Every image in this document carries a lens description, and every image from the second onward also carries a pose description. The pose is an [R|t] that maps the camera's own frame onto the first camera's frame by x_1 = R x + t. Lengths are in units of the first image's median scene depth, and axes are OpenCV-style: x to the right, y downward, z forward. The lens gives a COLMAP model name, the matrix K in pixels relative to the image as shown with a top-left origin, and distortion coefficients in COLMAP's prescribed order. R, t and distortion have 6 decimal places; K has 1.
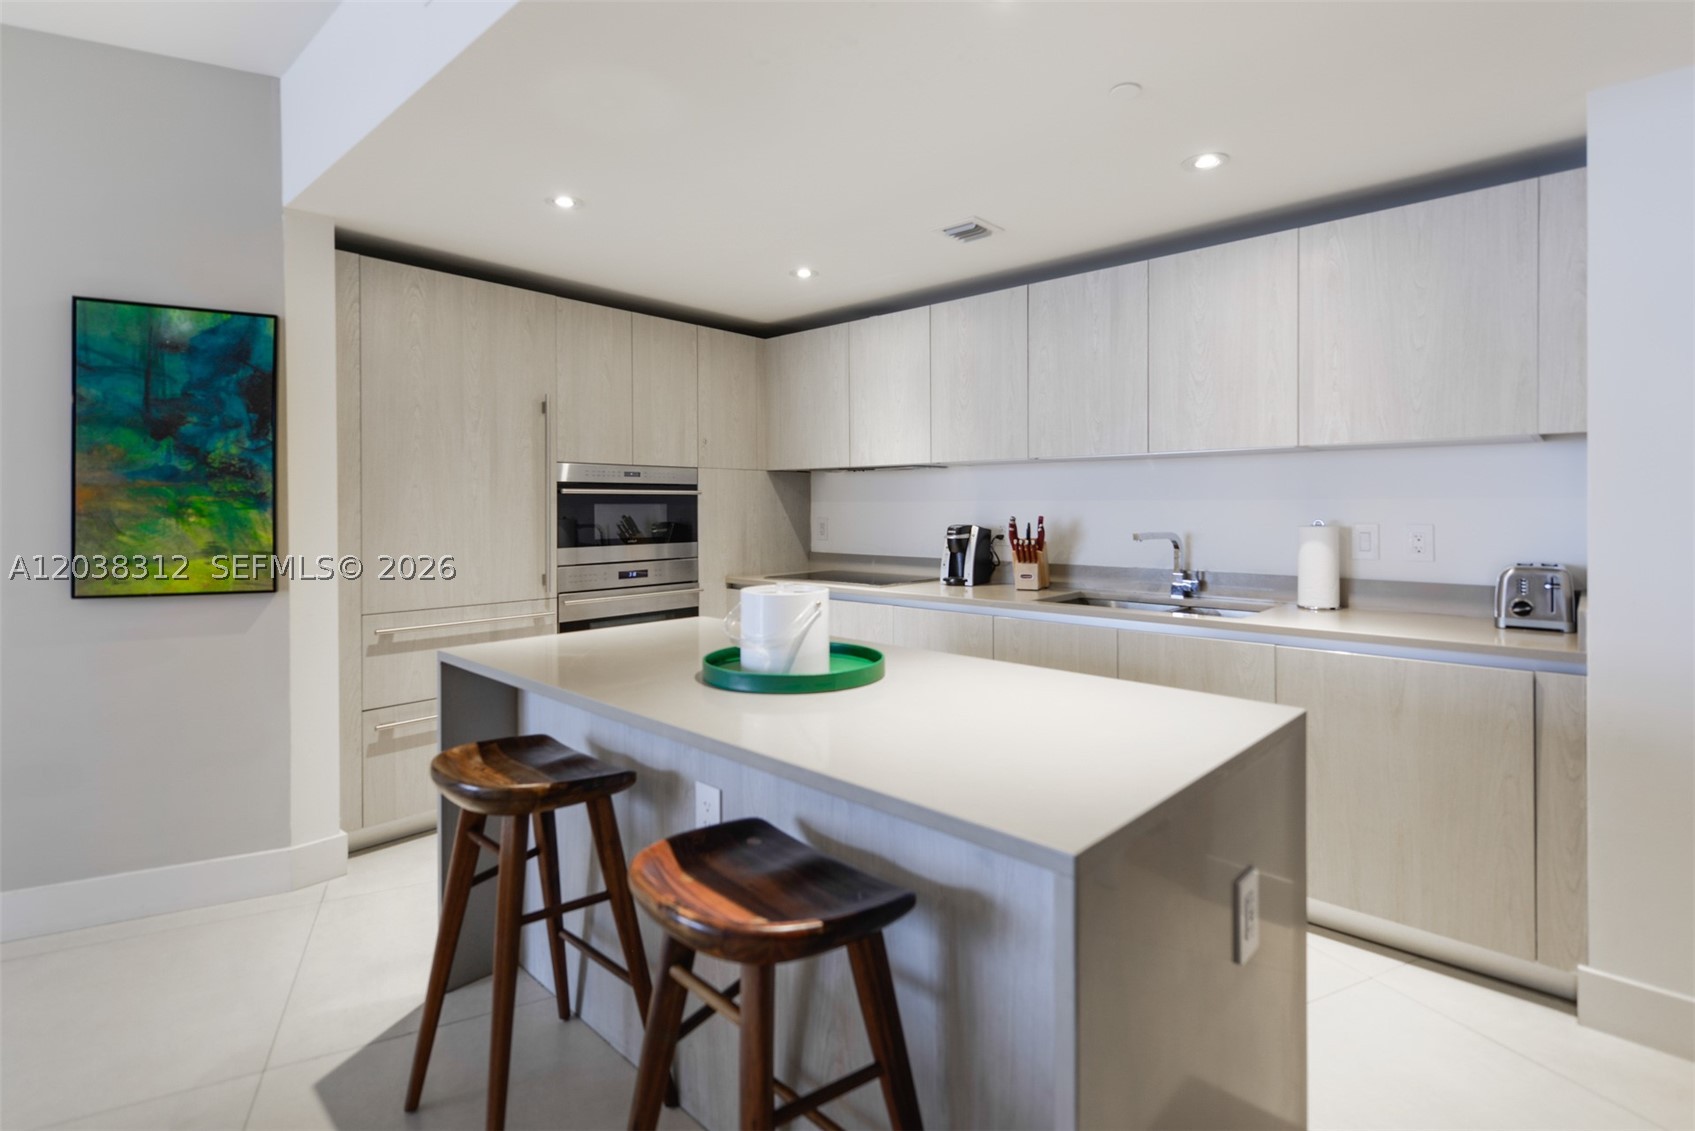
lens RADIAL K [[817.4, 0, 876.9], [0, 817.4, 509.8], [0, 0, 1]] dist [-0.000121, -0.000746]
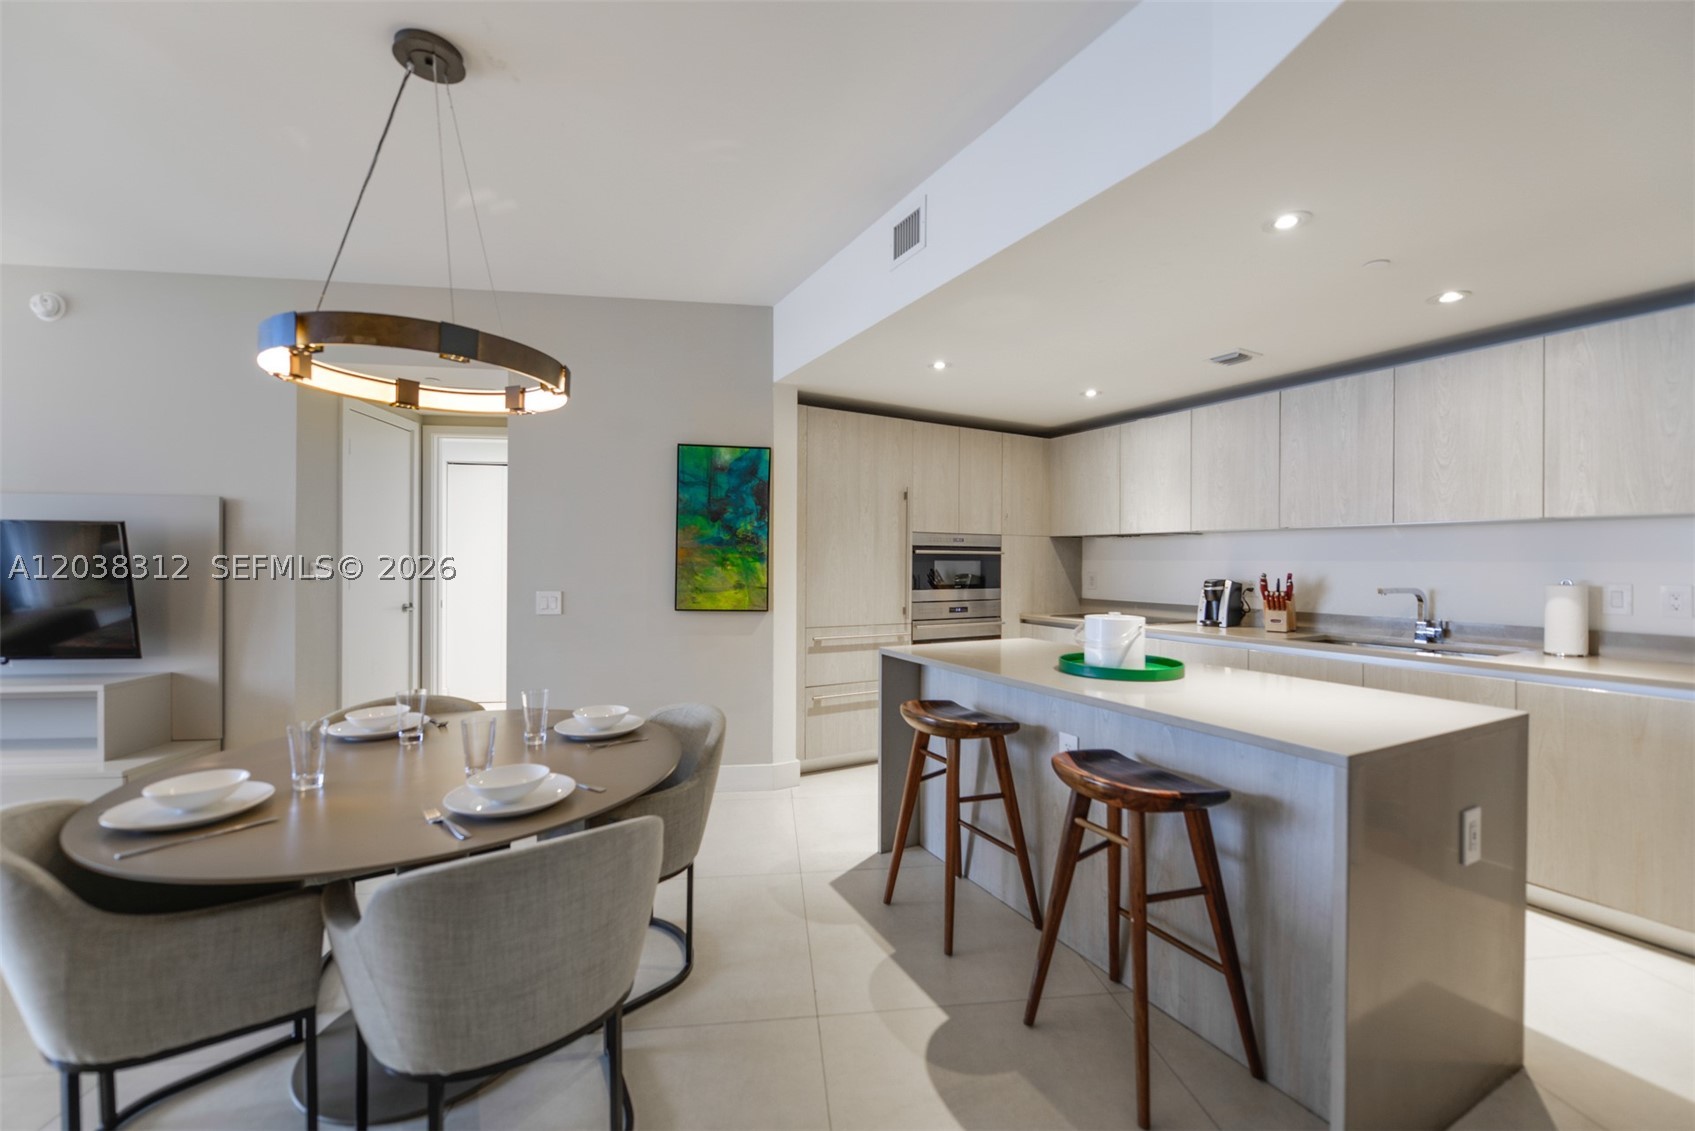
lens RADIAL K [[670.8, 0, 859.5], [0, 670.8, 562.7], [0, 0, 1]] dist [-0.009613, -0.000361]
pose [[0.939081, 0.009572, -0.343562, -0.082621], [-0.011004, 0.999937, -0.002218, 0.001299], [0.343520, 0.005863, 0.939127, -0.233494]]
